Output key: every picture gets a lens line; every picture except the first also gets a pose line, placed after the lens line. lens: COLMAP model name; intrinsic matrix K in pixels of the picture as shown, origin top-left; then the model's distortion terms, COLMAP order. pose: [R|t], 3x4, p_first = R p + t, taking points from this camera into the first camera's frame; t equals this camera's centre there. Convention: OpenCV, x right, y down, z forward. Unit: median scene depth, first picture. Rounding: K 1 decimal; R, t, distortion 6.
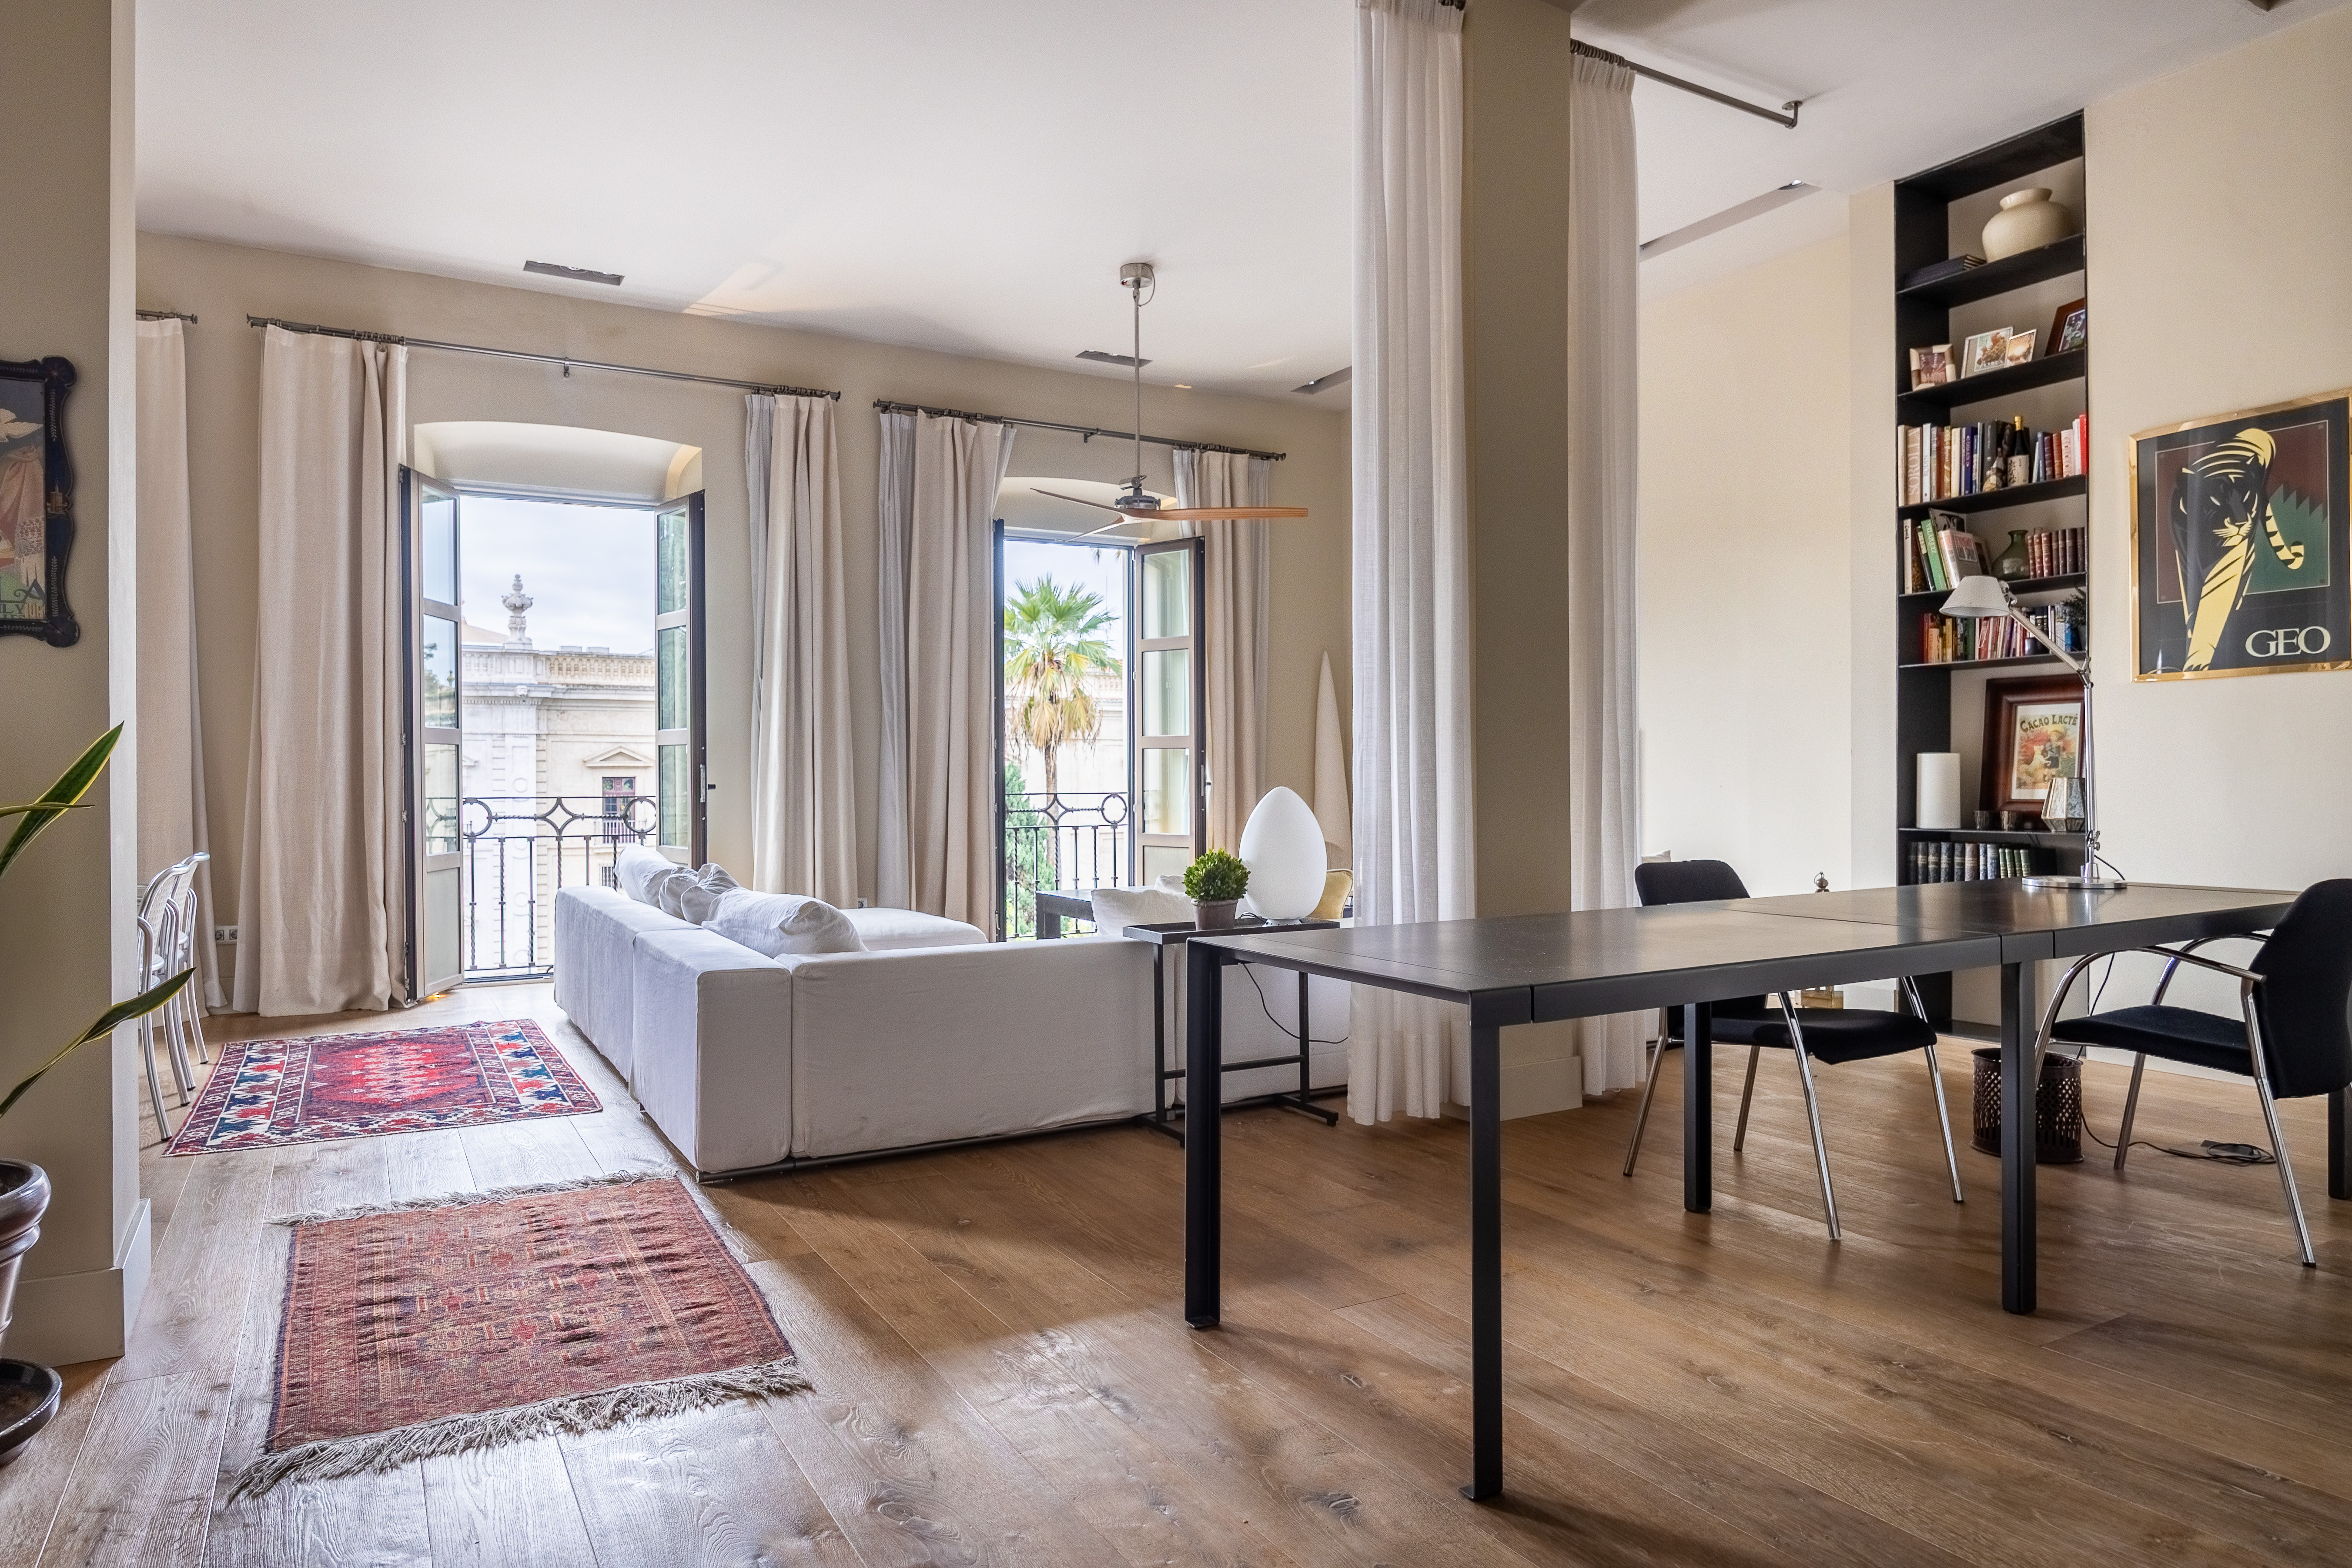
lens RADIAL K [[1404.3, 0, 1044.8], [0, 1404.3, 786.9], [0, 0, 1]] dist [-0.001749, -0.000761]
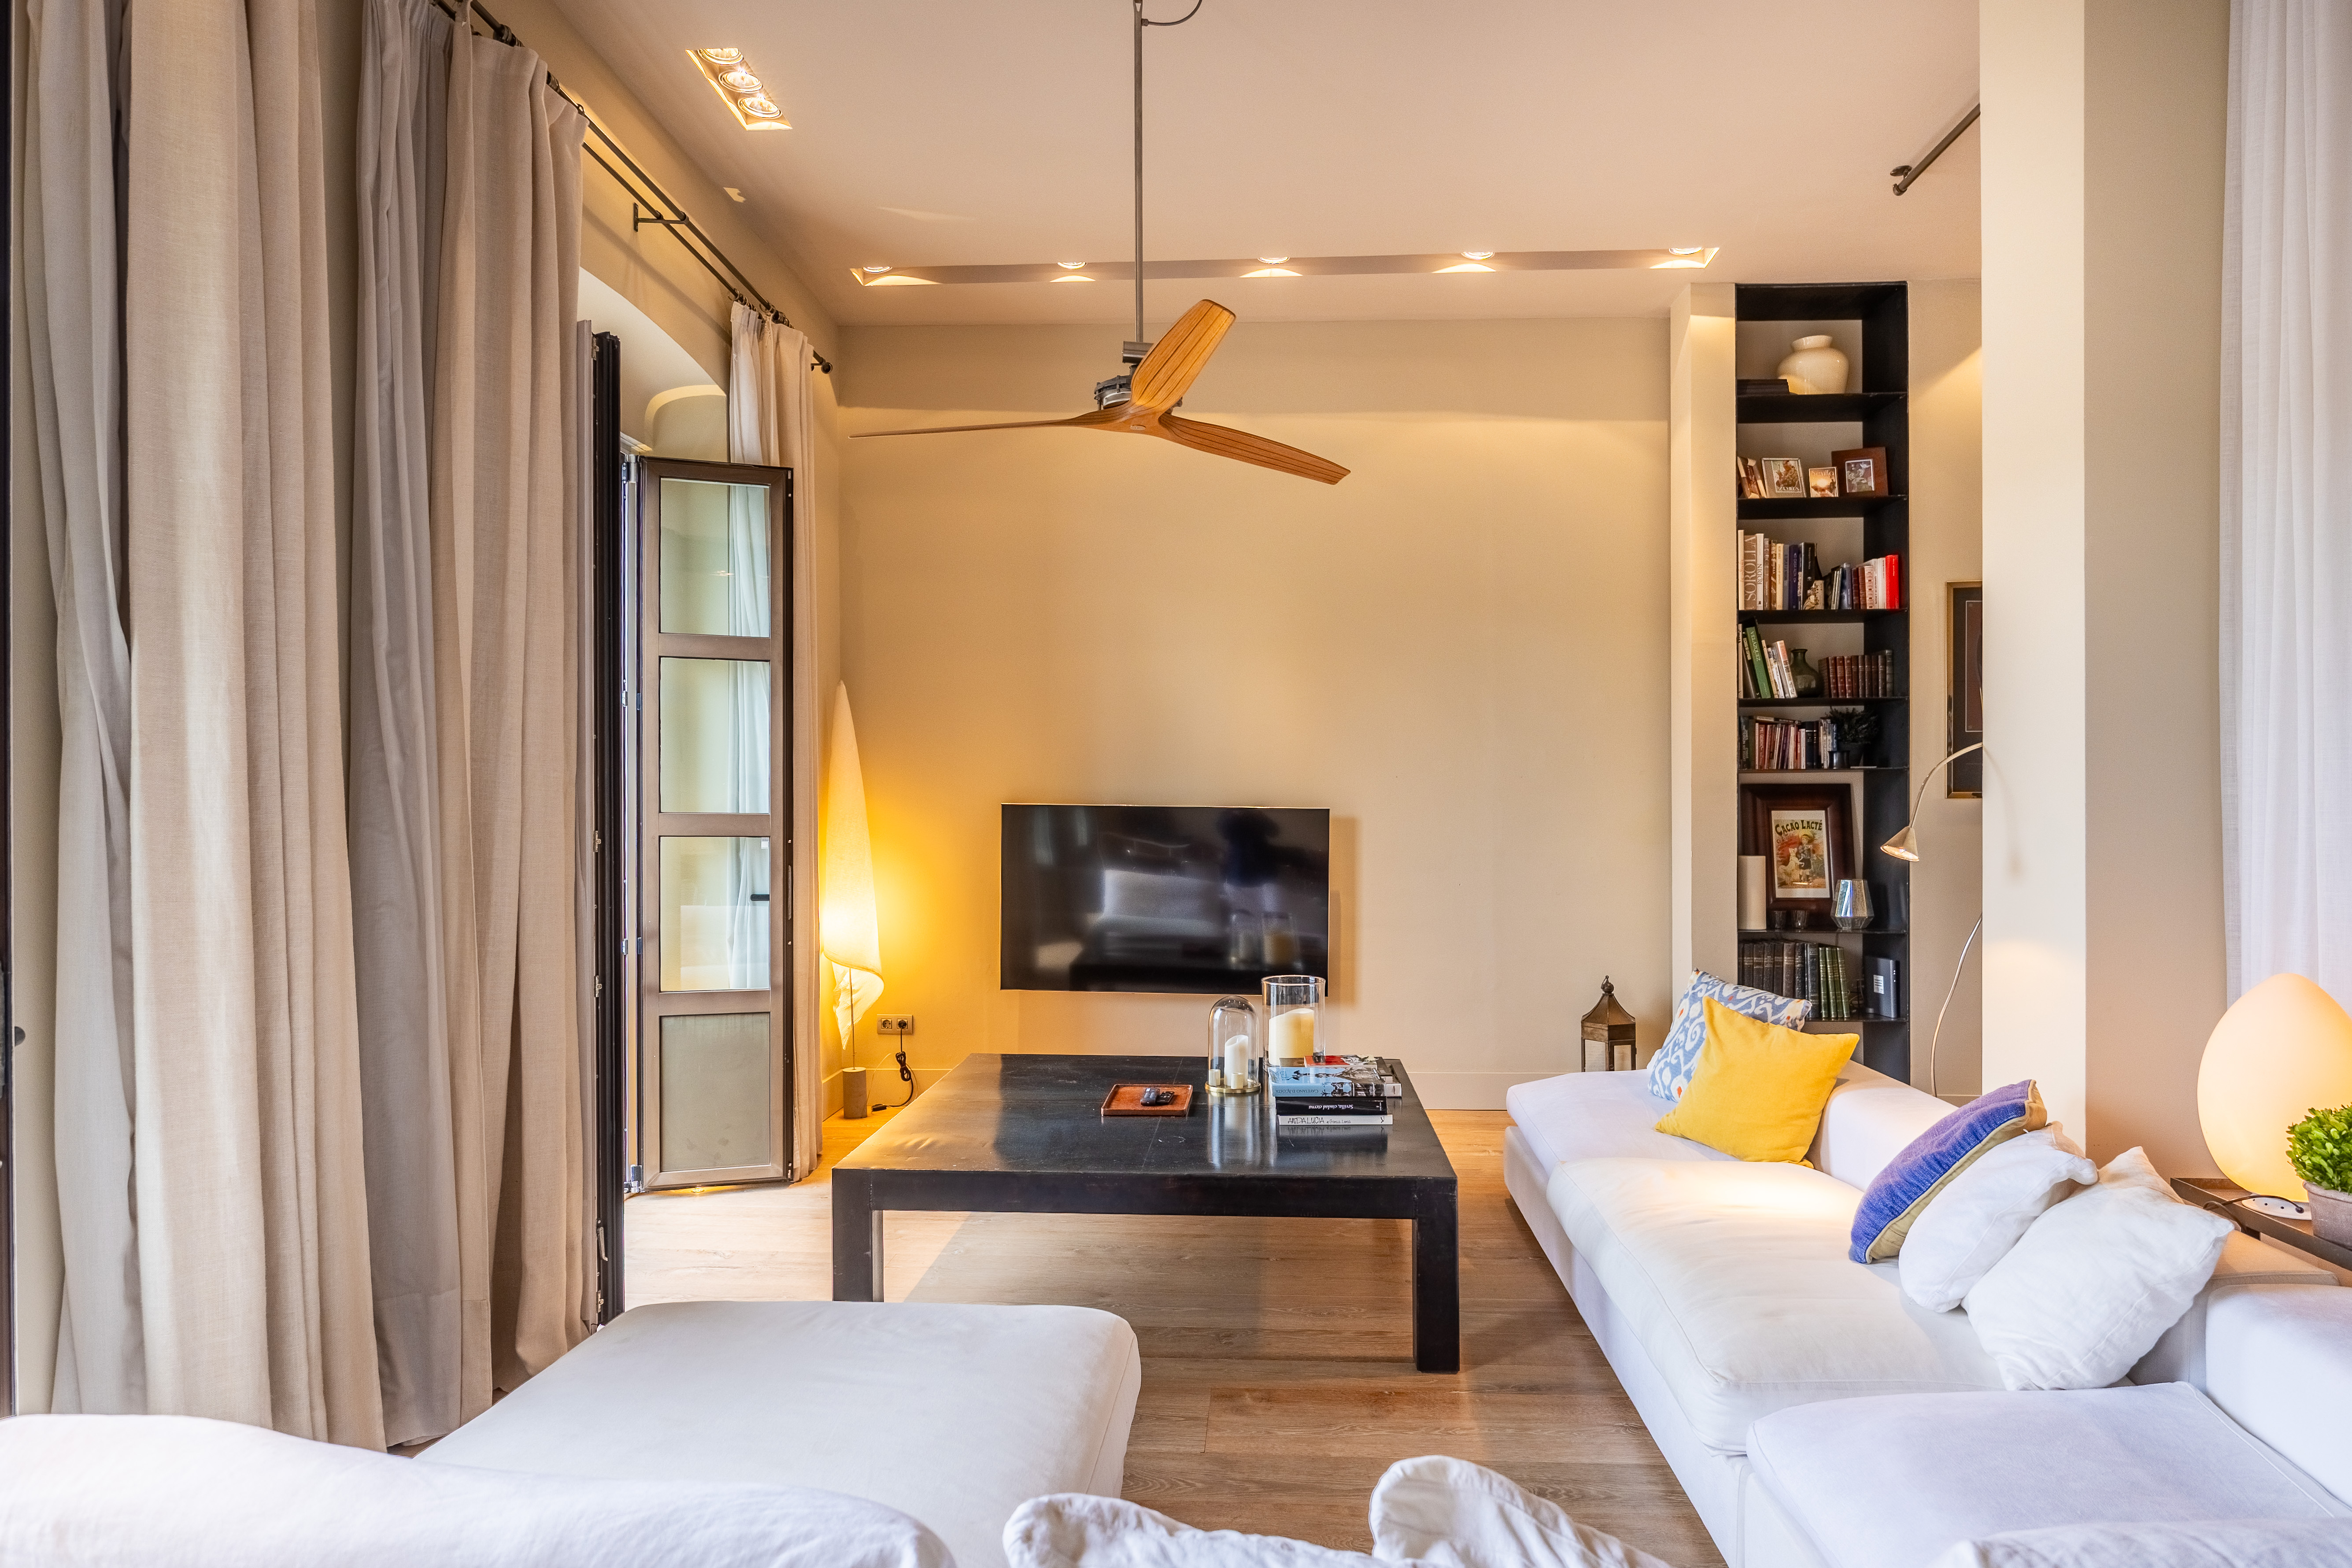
lens RADIAL K [[1362.2, 0, 1178.1], [0, 1362.2, 814.3], [0, 0, 1]] dist [-0.001168, -0.000361]
pose [[0.492879, 0.000950, 0.870098, -0.371127], [0.002502, 0.999994, -0.002509, -0.045019], [-0.870095, 0.003414, 0.492873, 0.740570]]
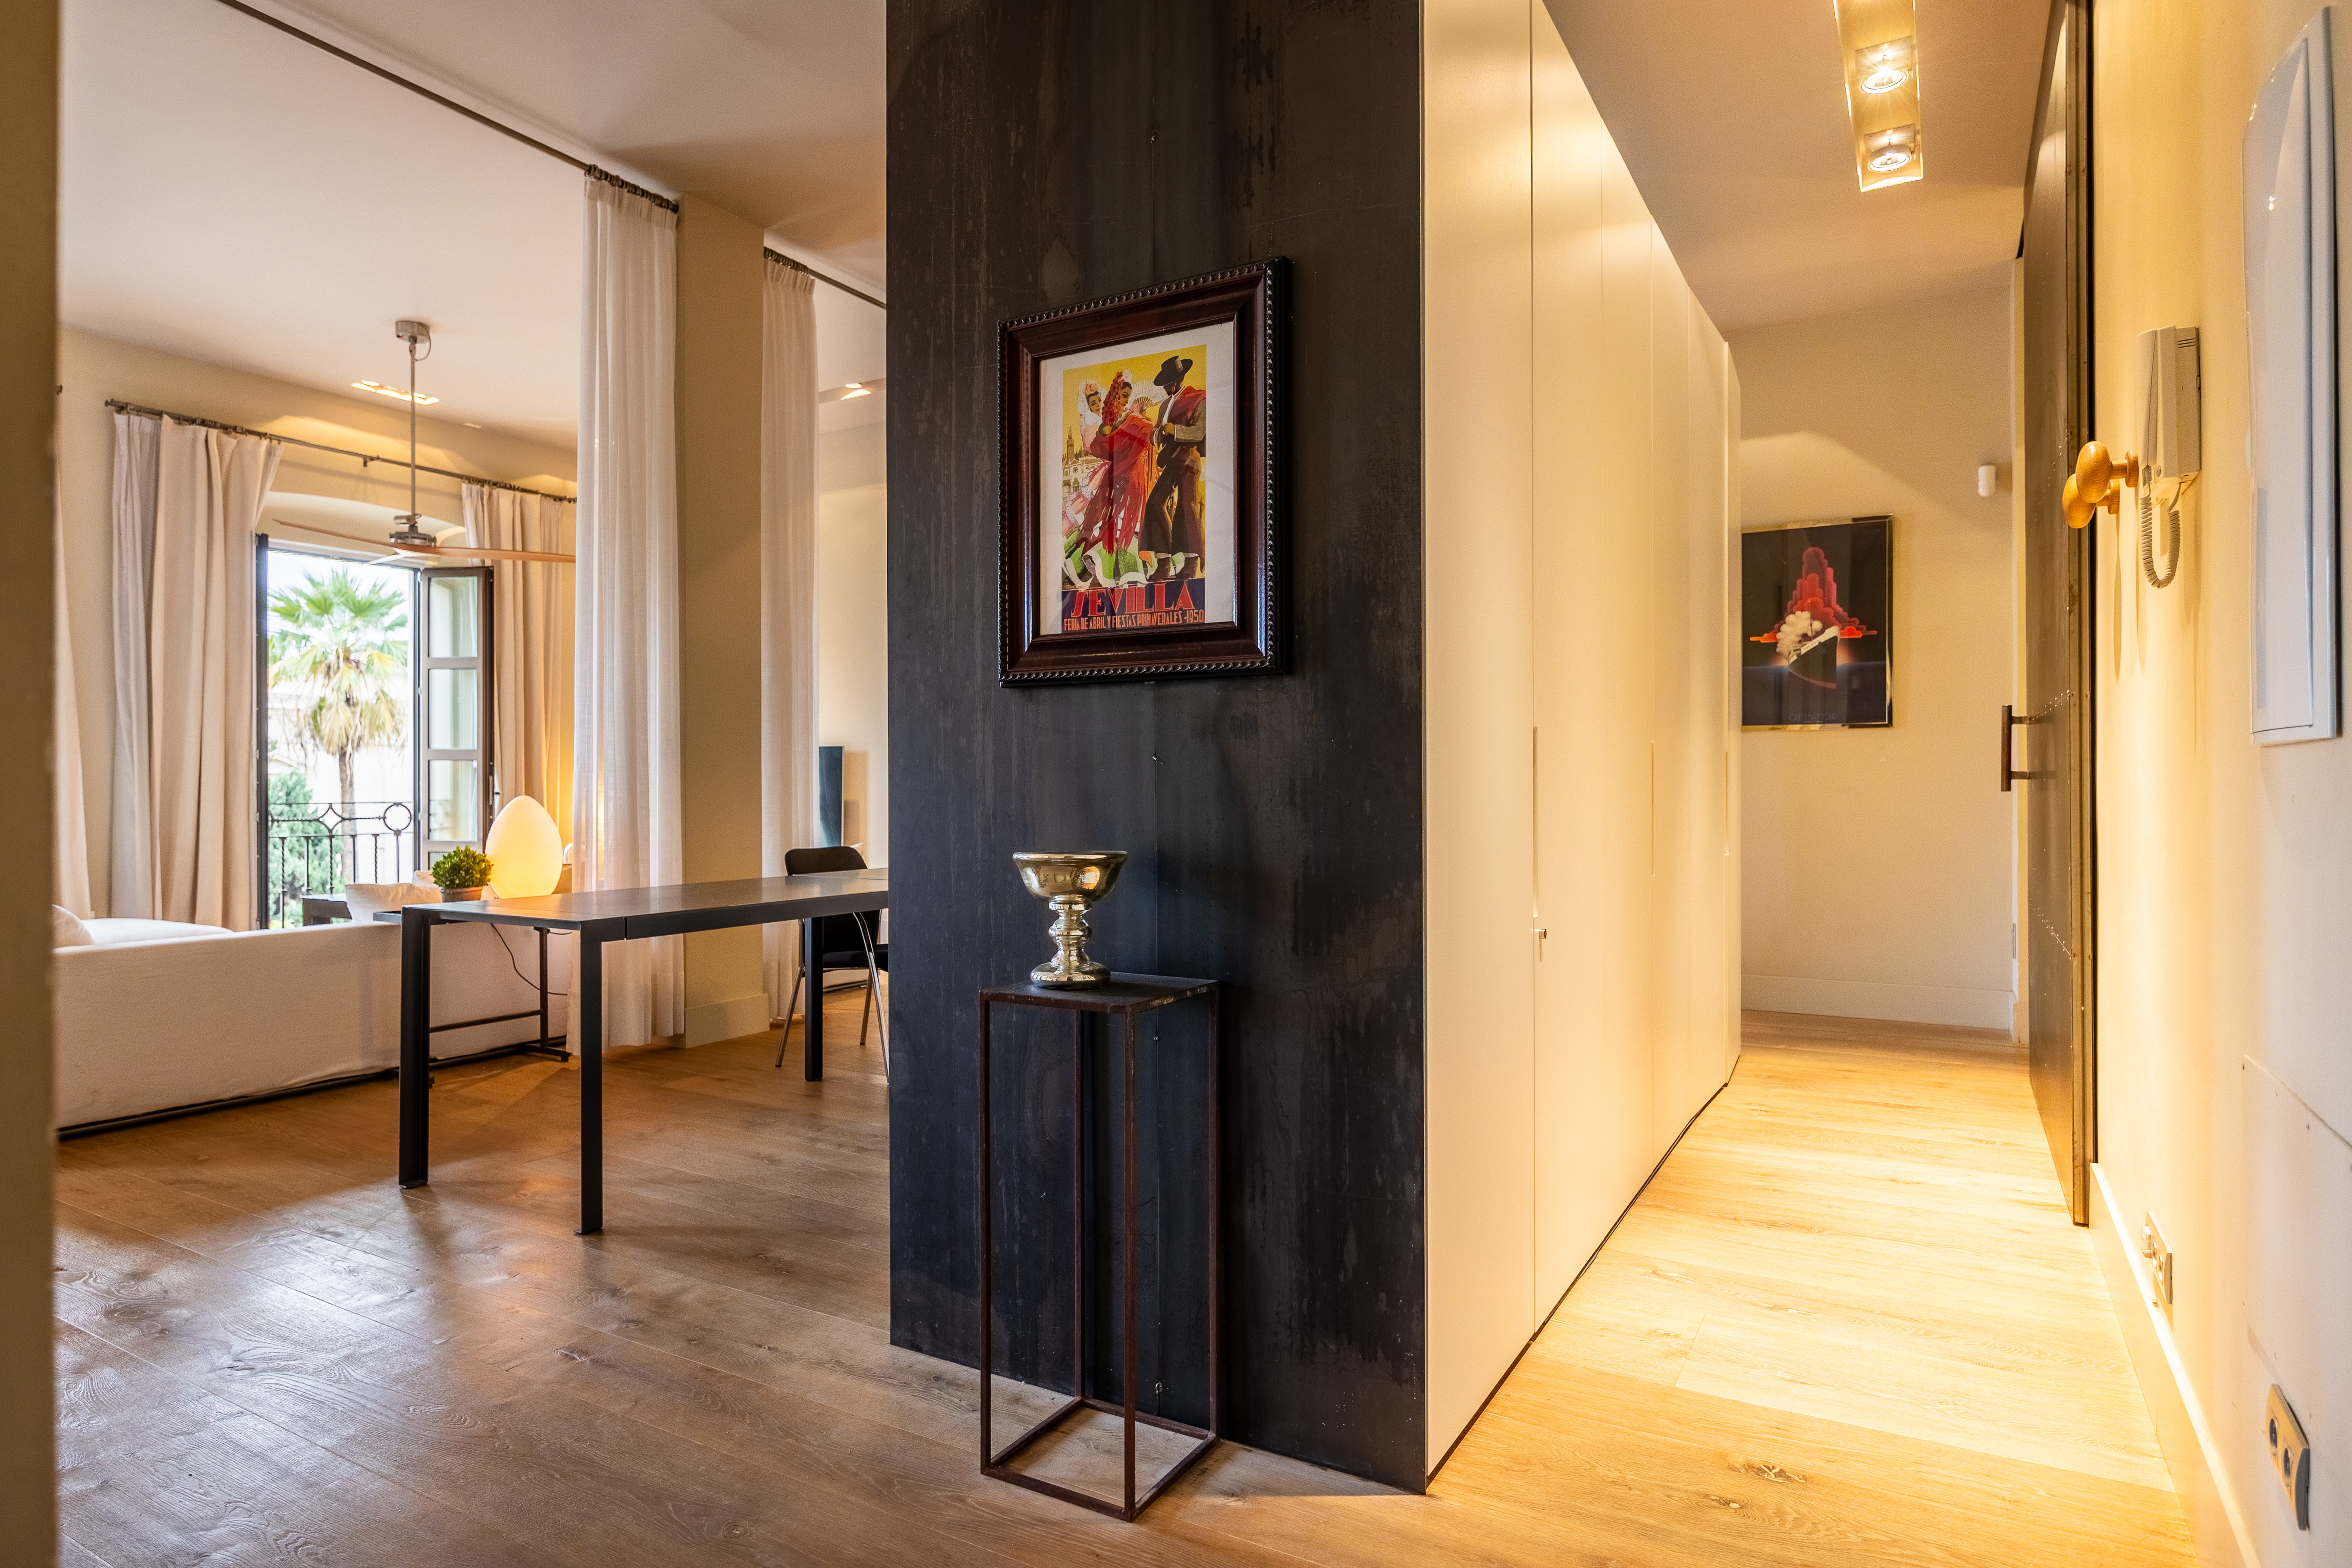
lens RADIAL K [[1344.3, 0, 1212.4], [0, 1344.3, 788.4], [0, 0, 1]] dist [-0.002966, -0.001847]
pose [[0.840534, 0.003016, 0.541750, 0.023532], [0.000211, 0.999983, -0.005895, 0.000199], [-0.541758, 0.005070, 0.840519, -0.222819]]
